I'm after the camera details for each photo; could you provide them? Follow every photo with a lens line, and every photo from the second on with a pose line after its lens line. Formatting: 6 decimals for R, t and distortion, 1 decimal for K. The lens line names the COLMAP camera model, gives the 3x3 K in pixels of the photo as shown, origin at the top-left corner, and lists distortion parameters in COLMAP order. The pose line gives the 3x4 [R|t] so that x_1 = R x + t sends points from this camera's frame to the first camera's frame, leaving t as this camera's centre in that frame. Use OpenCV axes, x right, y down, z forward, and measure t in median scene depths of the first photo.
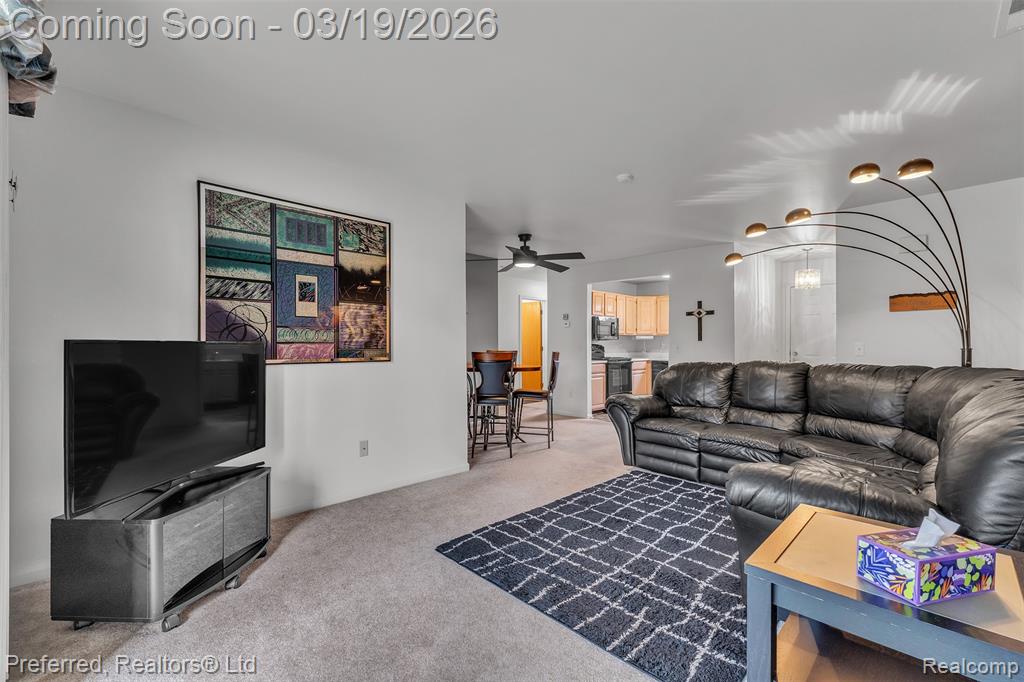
lens RADIAL K [[439.8, 0, 512.3], [0, 439.8, 346.6], [0, 0, 1]] dist [0.000479, 0.000136]
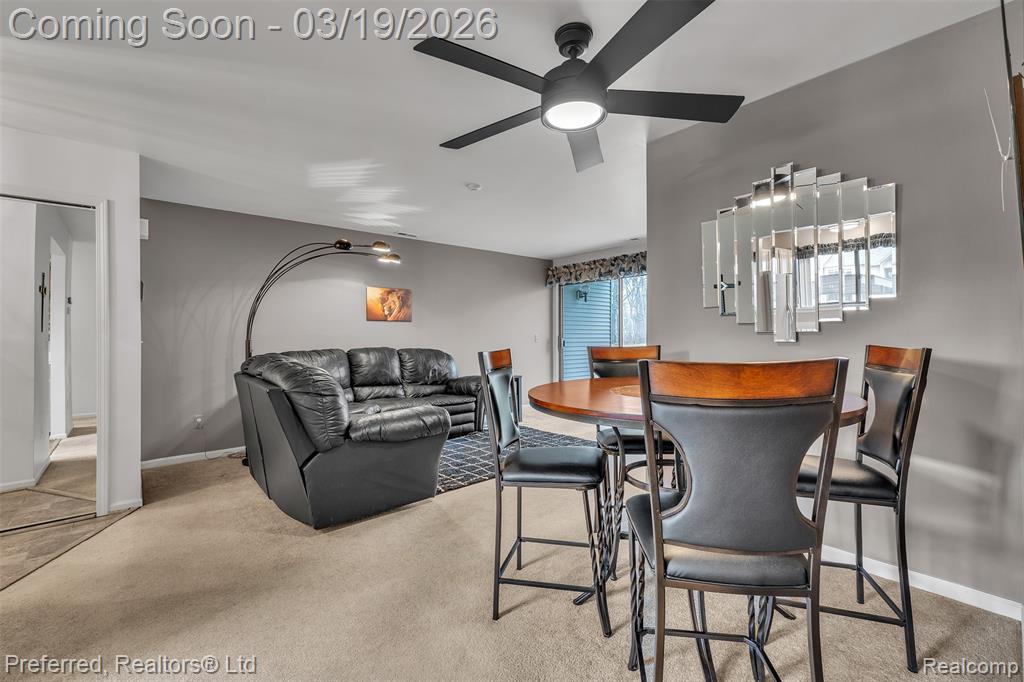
lens RADIAL K [[446.1, 0, 514.0], [0, 446.1, 340.2], [0, 0, 1]] dist [0.002315, 0.000087]
pose [[-0.997838, 0.005955, 0.065455, 0.077113], [0.006425, 0.999955, 0.006968, -0.001070], [-0.065411, 0.007374, -0.997831, 1.987982]]
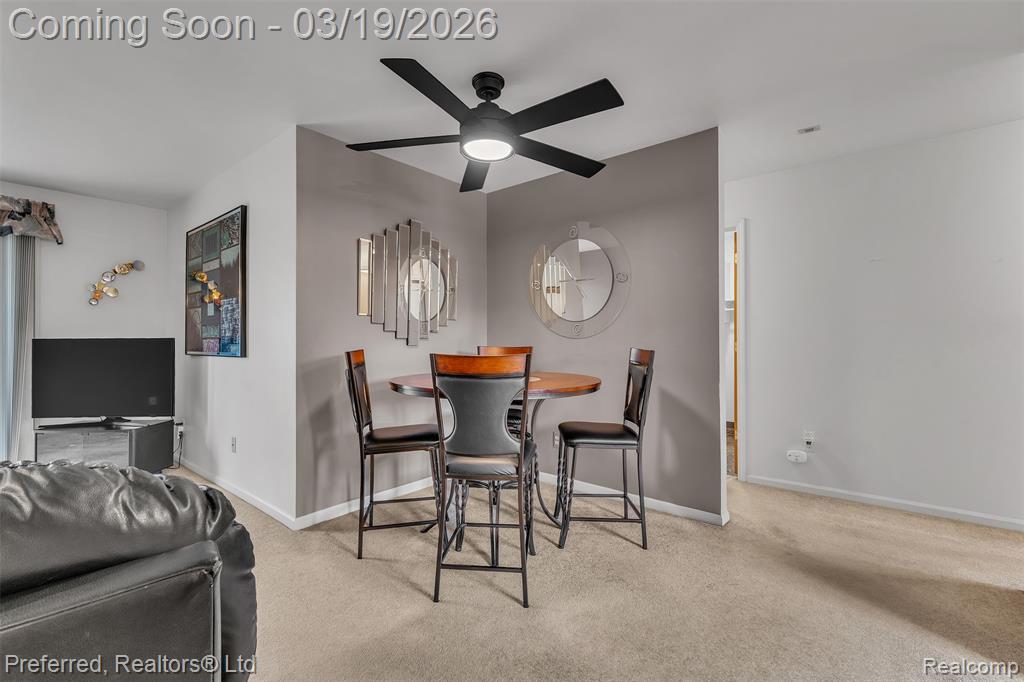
lens RADIAL K [[446.1, 0, 514.0], [0, 446.1, 340.2], [0, 0, 1]] dist [0.002315, 0.000087]
pose [[0.096215, -0.004412, -0.995351, 0.668246], [0.001444, 0.999990, -0.004293, 0.002833], [0.995359, -0.001024, 0.096221, 1.418916]]
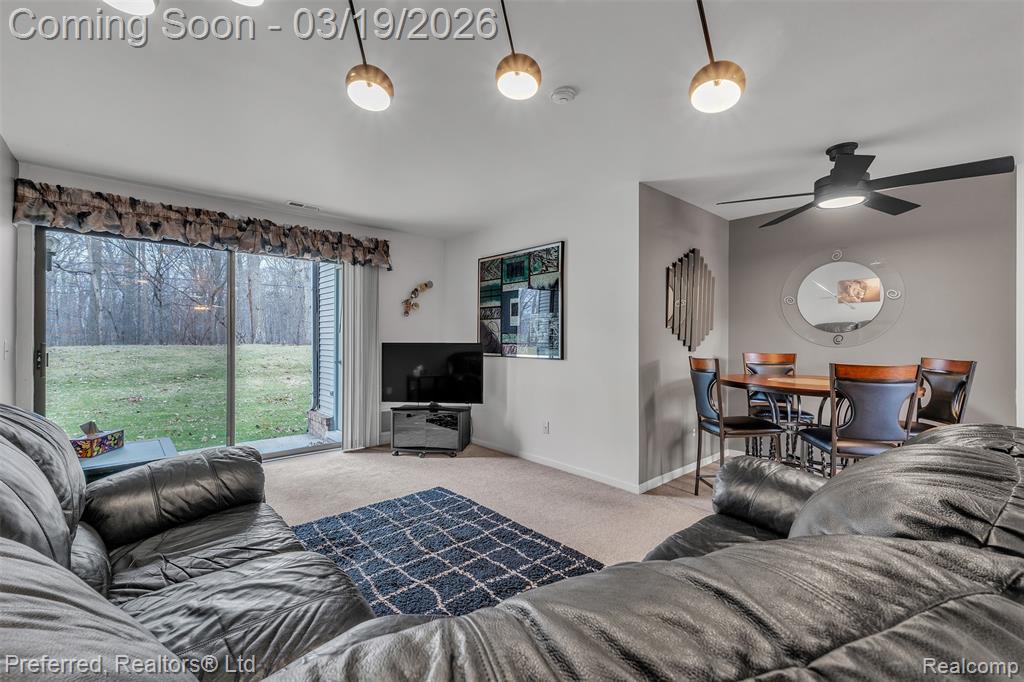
lens RADIAL K [[432.3, 0, 513.2], [0, 432.3, 340.5], [0, 0, 1]] dist [0.002350, 0.000381]
pose [[-0.048408, 0.001692, -0.998826, 0.841850], [-0.006099, 0.999979, 0.001990, -0.018132], [0.998809, 0.006188, -0.048397, 0.895205]]
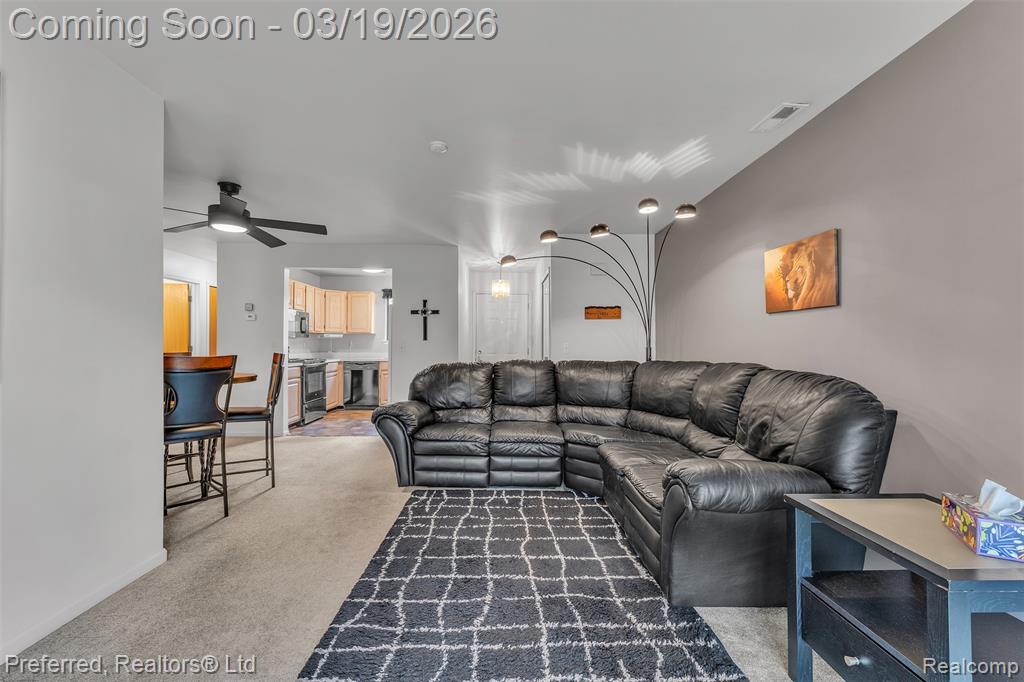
lens RADIAL K [[432.3, 0, 513.2], [0, 432.3, 340.5], [0, 0, 1]] dist [0.002350, 0.000381]
pose [[0.683722, 0.008075, 0.729698, -0.230902], [0.000412, 0.999934, -0.011451, -0.002203], [-0.729743, 0.008130, 0.683674, 0.308857]]
